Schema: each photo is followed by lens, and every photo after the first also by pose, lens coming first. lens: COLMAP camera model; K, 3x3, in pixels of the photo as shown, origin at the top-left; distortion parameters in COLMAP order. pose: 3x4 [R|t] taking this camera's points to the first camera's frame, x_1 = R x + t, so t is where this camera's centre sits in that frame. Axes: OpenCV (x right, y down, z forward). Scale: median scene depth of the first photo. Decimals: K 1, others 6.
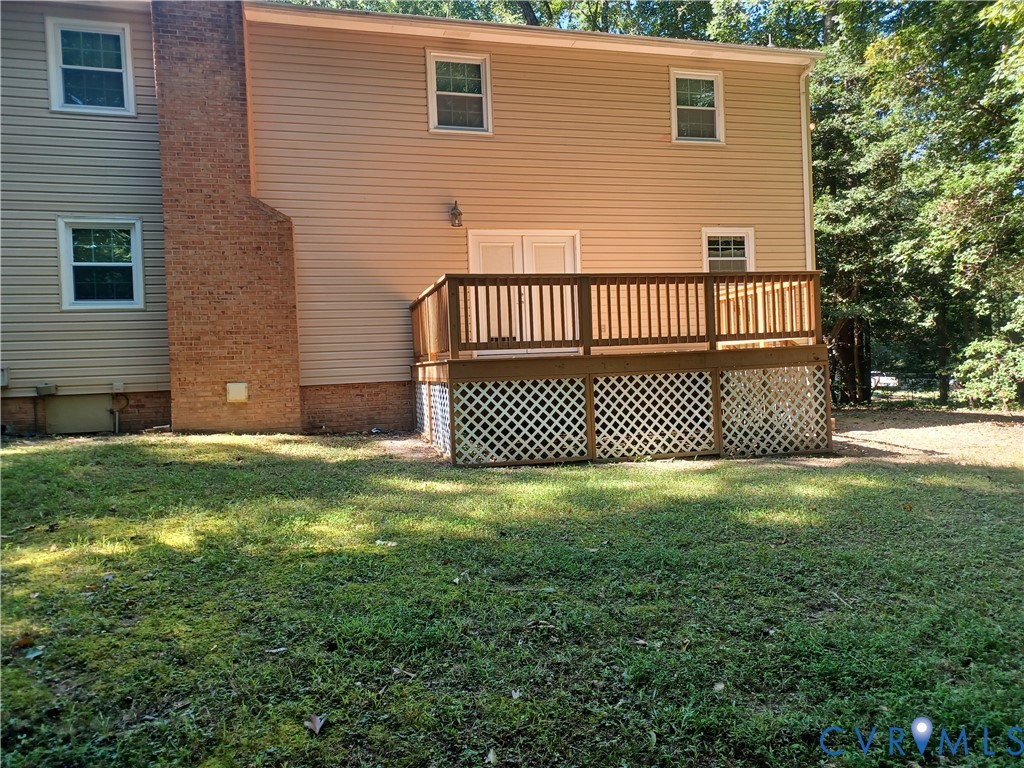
lens RADIAL K [[756.5, 0, 512.0], [0, 756.5, 369.5], [0, 0, 1]] dist [0.069580, -0.048575]
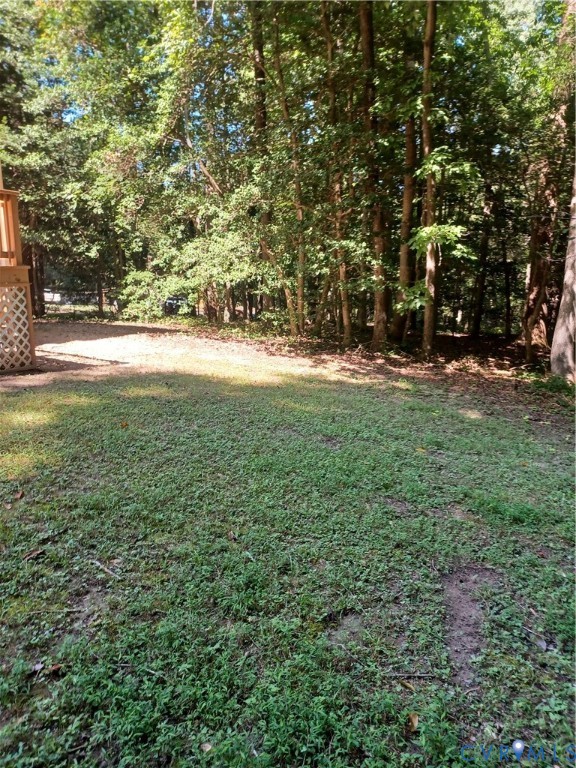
lens RADIAL K [[567.4, 0, 289.9], [0, 567.4, 387.5], [0, 0, 1]] dist [0.069580, -0.048575]
pose [[0.658173, -0.096991, 0.746593, 0.041657], [-0.034678, 0.986709, 0.158756, -0.007060], [-0.752067, -0.130379, 0.646062, 0.188599]]
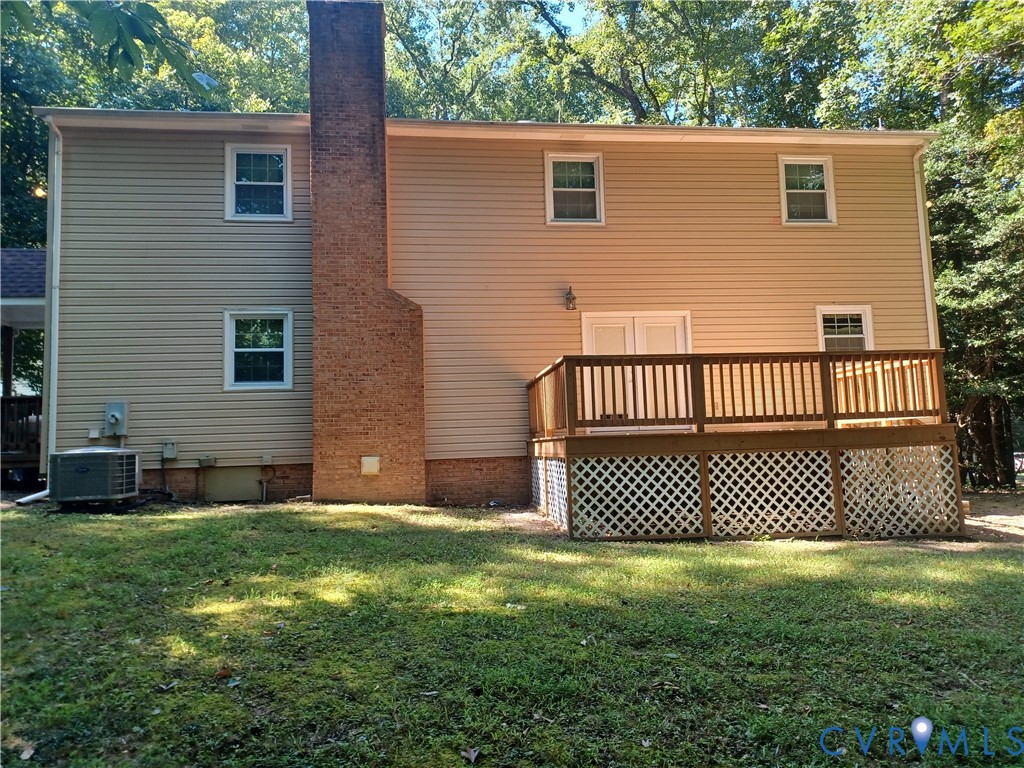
lens RADIAL K [[756.5, 0, 512.0], [0, 756.5, 369.5], [0, 0, 1]] dist [0.069580, -0.048575]
pose [[0.990101, -0.006735, -0.140197, -0.008921], [-0.007313, 0.995016, -0.099450, 0.000242], [0.140168, 0.099491, 0.985117, -0.055605]]
